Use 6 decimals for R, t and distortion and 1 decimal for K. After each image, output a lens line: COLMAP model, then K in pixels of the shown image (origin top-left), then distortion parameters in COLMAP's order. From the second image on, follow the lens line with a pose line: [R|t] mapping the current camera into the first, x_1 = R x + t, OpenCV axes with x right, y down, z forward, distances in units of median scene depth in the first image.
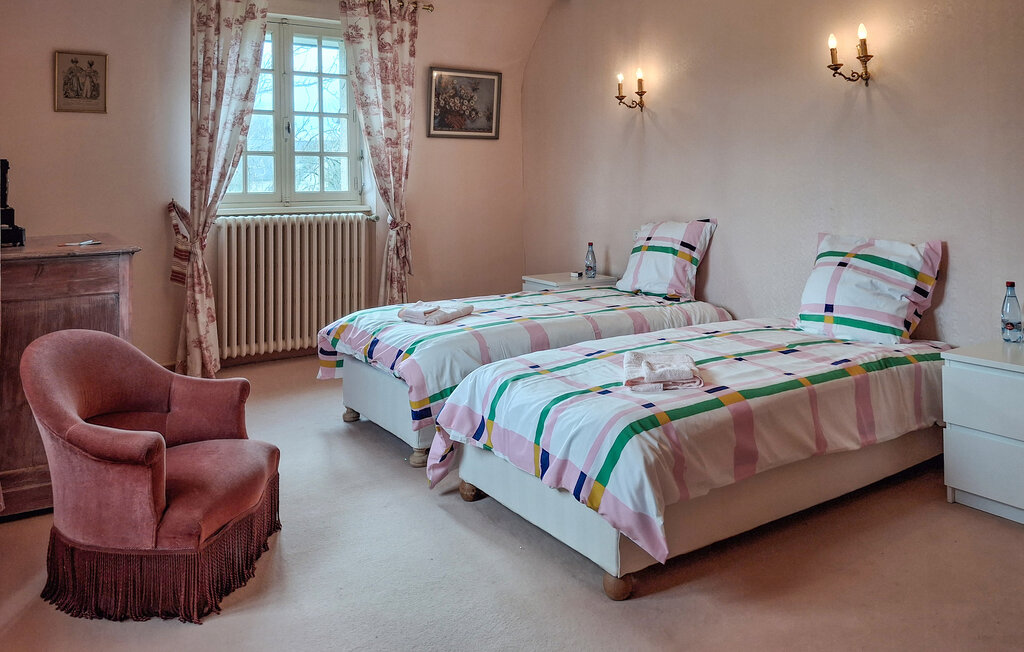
lens RADIAL K [[786.3, 0, 512.0], [0, 786.3, 326.0], [0, 0, 1]] dist [0.001792, -0.005077]
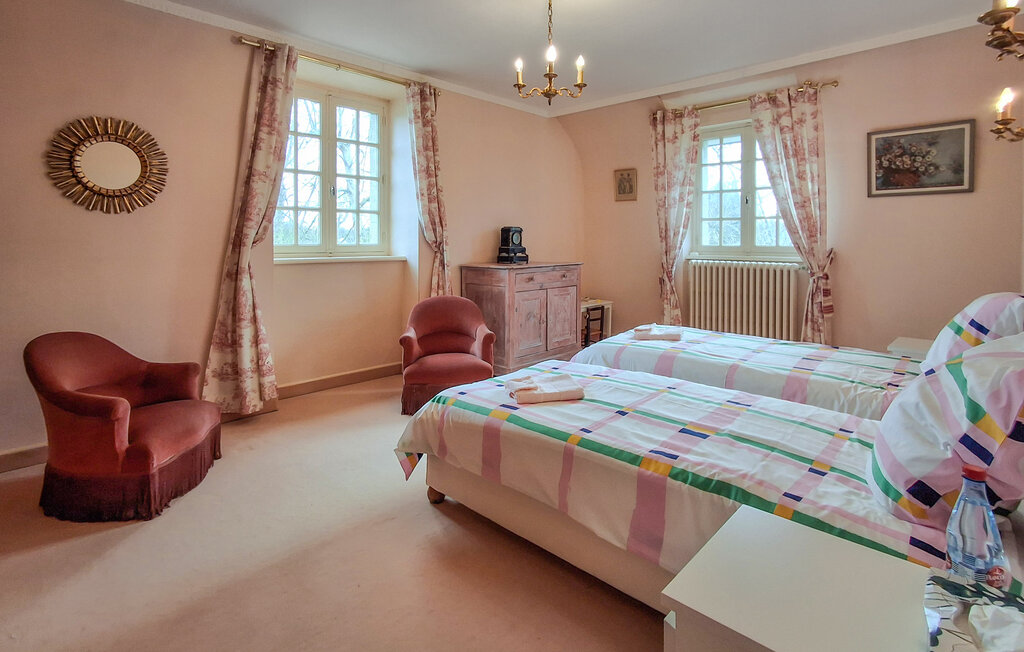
lens RADIAL K [[495.7, 0, 512.0], [0, 495.7, 326.0], [0, 0, 1]] dist [-0.000806, 0.014890]
pose [[0.228007, 0.175988, -0.957623, 0.481402], [-0.178023, 0.974485, 0.136700, -0.073511], [0.957246, 0.139311, 0.253519, 0.381294]]
